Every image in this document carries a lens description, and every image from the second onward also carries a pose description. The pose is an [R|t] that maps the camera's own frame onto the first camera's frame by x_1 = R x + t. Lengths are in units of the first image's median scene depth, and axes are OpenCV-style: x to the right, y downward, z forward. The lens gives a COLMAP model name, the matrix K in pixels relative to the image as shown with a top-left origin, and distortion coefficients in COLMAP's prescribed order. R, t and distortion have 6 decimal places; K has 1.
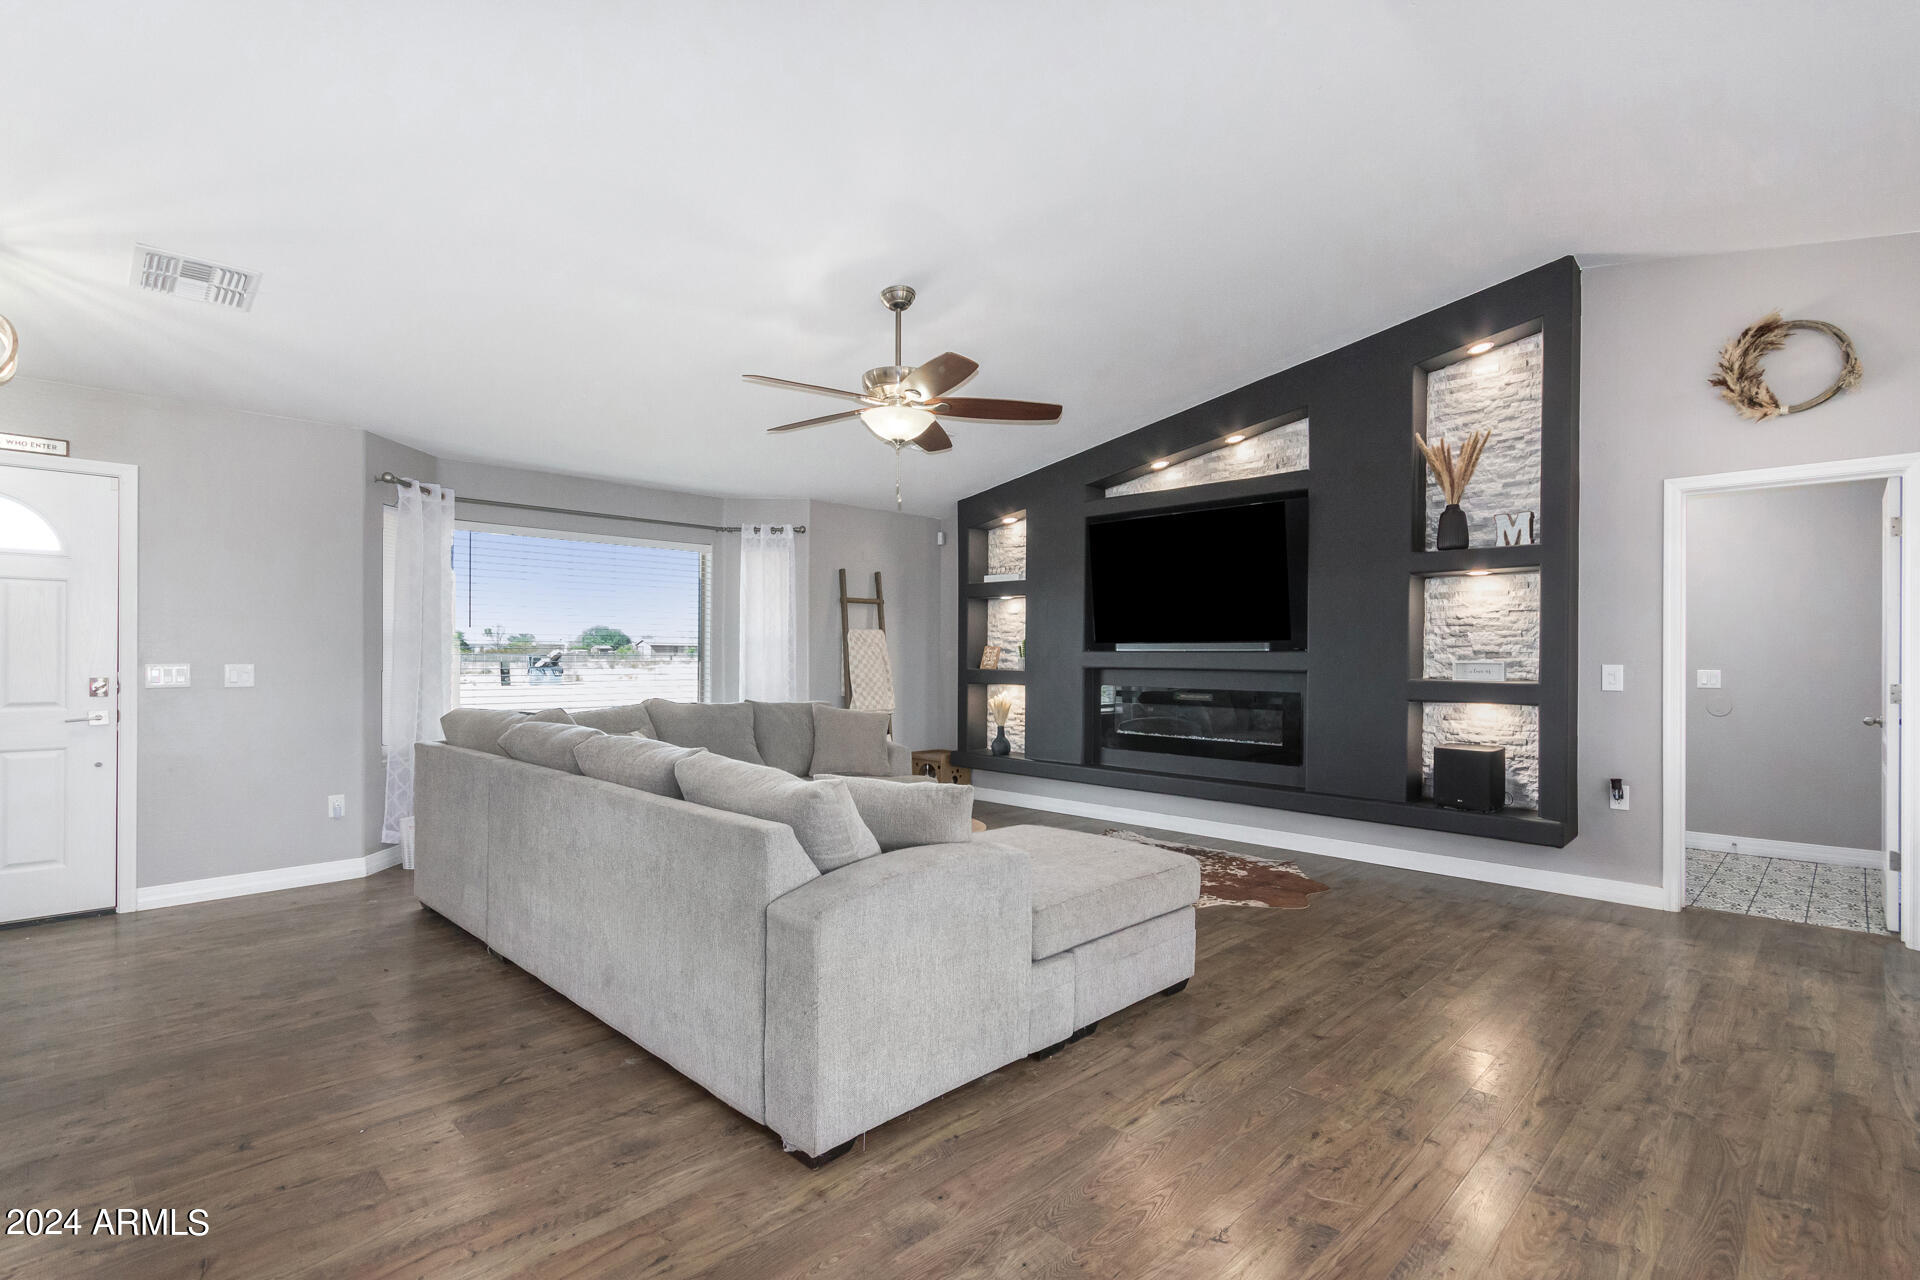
lens RADIAL K [[905.8, 0, 966.7], [0, 905.8, 653.1], [0, 0, 1]] dist [0.001418, 0.000828]
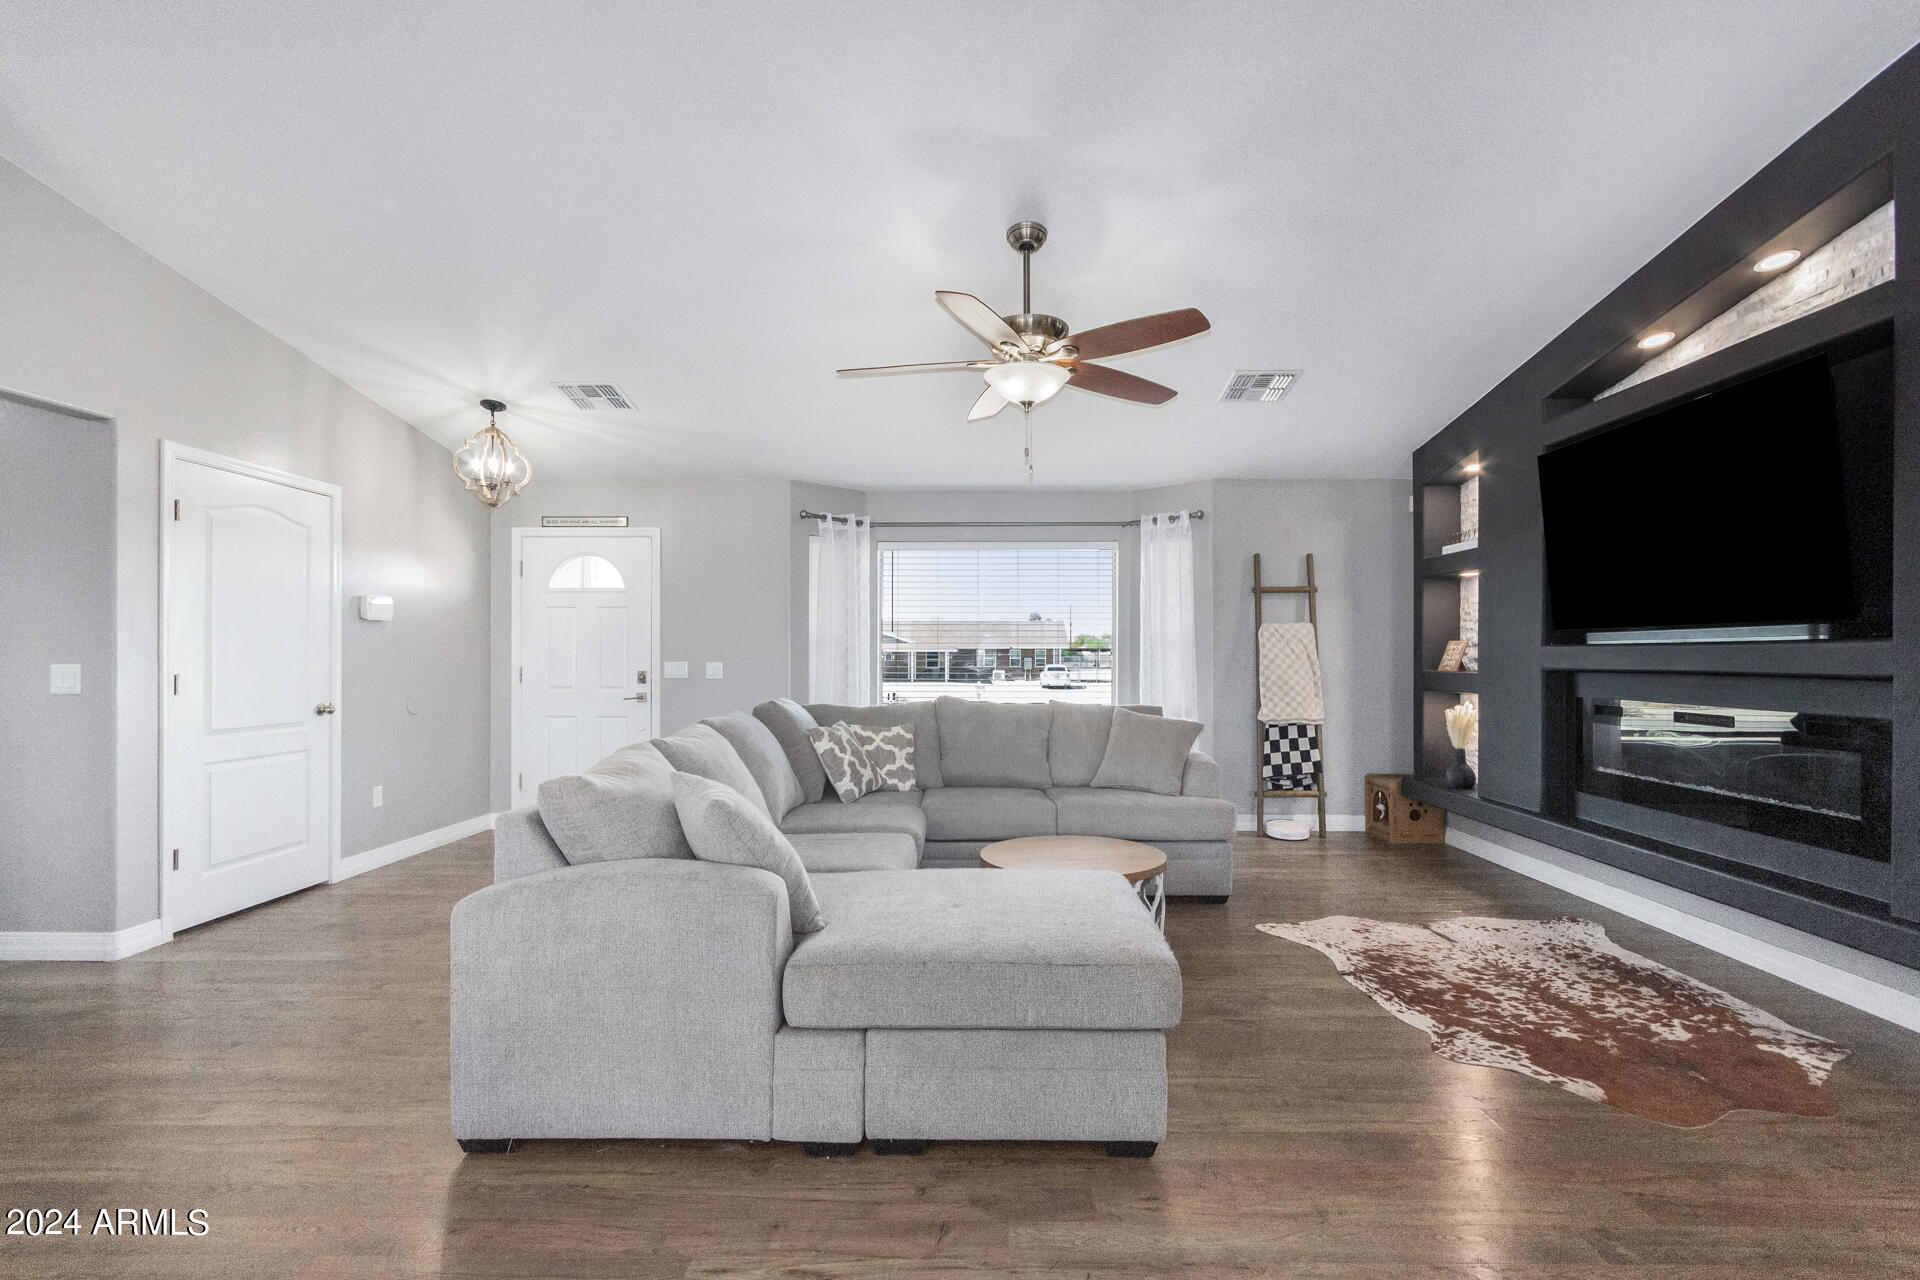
lens RADIAL K [[891.7, 0, 966.5], [0, 891.7, 653.6], [0, 0, 1]] dist [0.000664, -0.000218]
pose [[0.692031, -0.007460, -0.721830, 0.355524], [0.004425, 0.999972, -0.006093, 0.007089], [0.721855, 0.001022, 0.692044, 0.266841]]
